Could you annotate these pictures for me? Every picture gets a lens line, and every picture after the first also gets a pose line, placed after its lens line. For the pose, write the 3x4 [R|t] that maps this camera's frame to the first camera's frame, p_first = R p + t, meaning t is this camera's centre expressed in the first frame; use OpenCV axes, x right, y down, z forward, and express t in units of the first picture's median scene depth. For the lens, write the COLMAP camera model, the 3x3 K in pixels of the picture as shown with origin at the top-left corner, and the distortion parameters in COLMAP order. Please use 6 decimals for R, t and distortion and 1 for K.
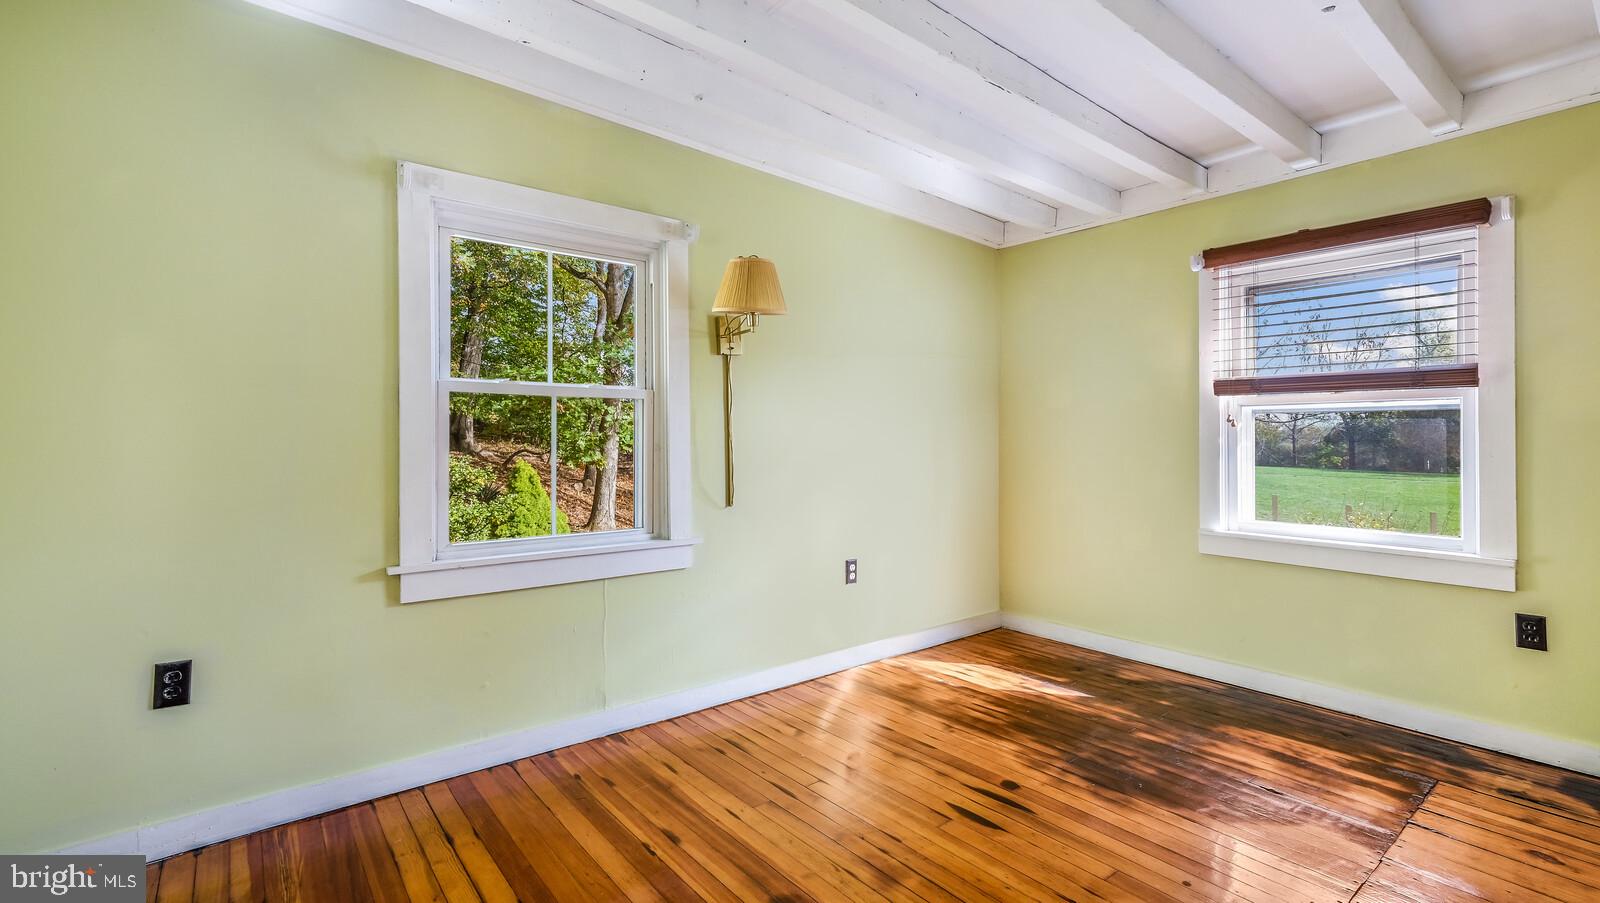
lens RADIAL K [[694.0, 0, 801.9], [0, 694.0, 438.3], [0, 0, 1]] dist [-0.000840, -0.000384]
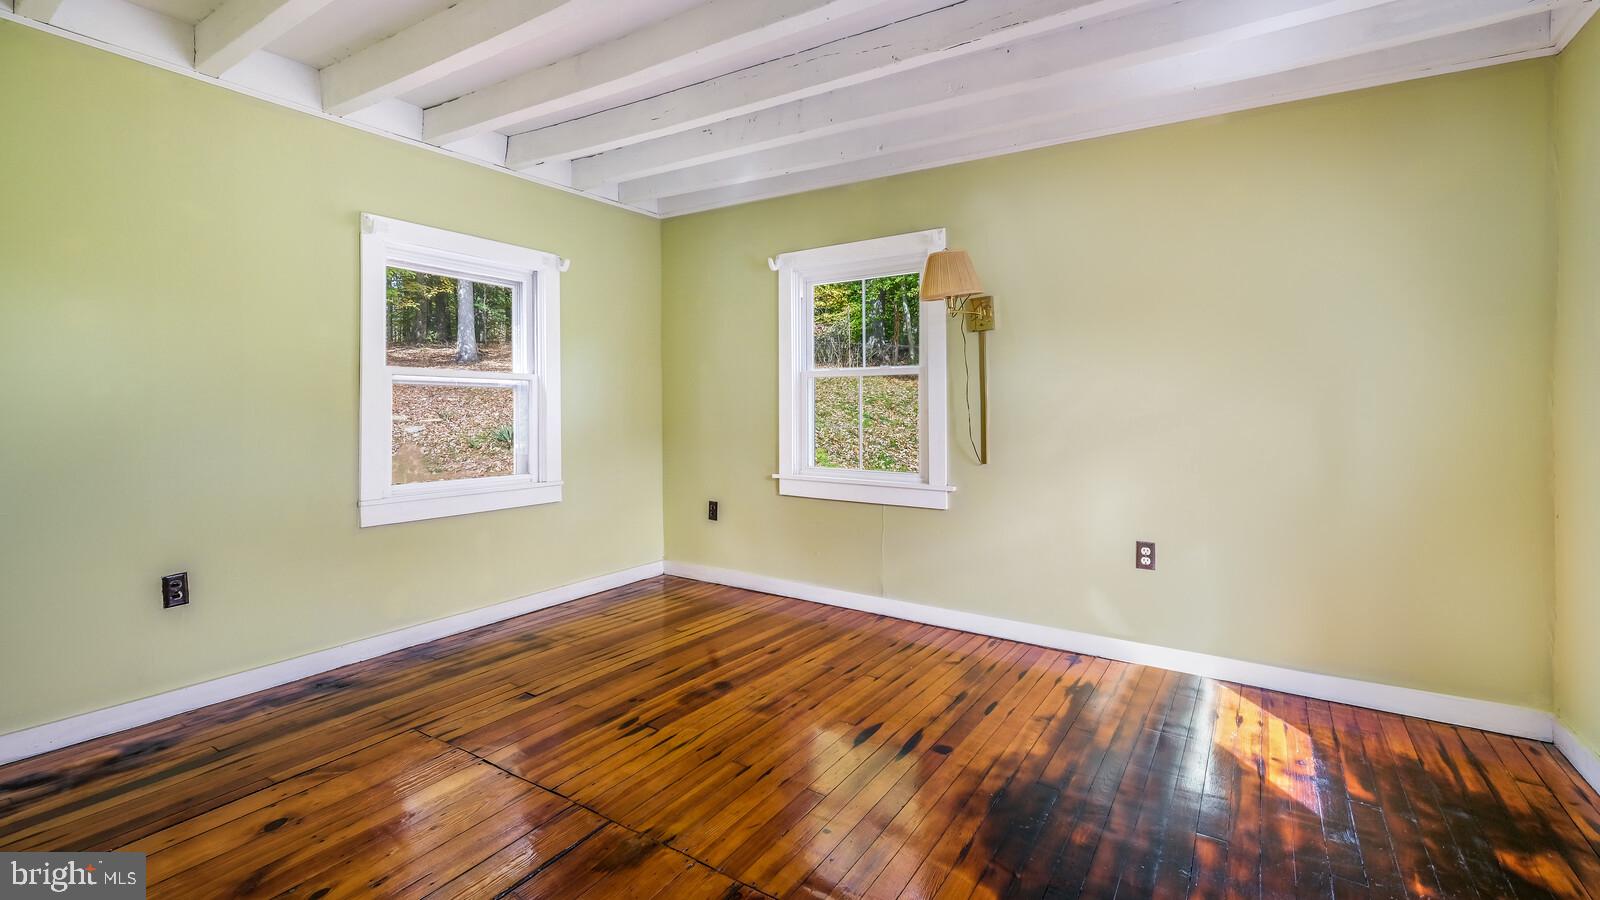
lens RADIAL K [[697.6, 0, 802.6], [0, 697.6, 406.2], [0, 0, 1]] dist [-0.000356, -0.000052]
pose [[0.297546, -0.000595, -0.954707, 0.871664], [0.005074, 0.999987, 0.000959, 0.001516], [0.954694, -0.005130, 0.297545, 0.368299]]
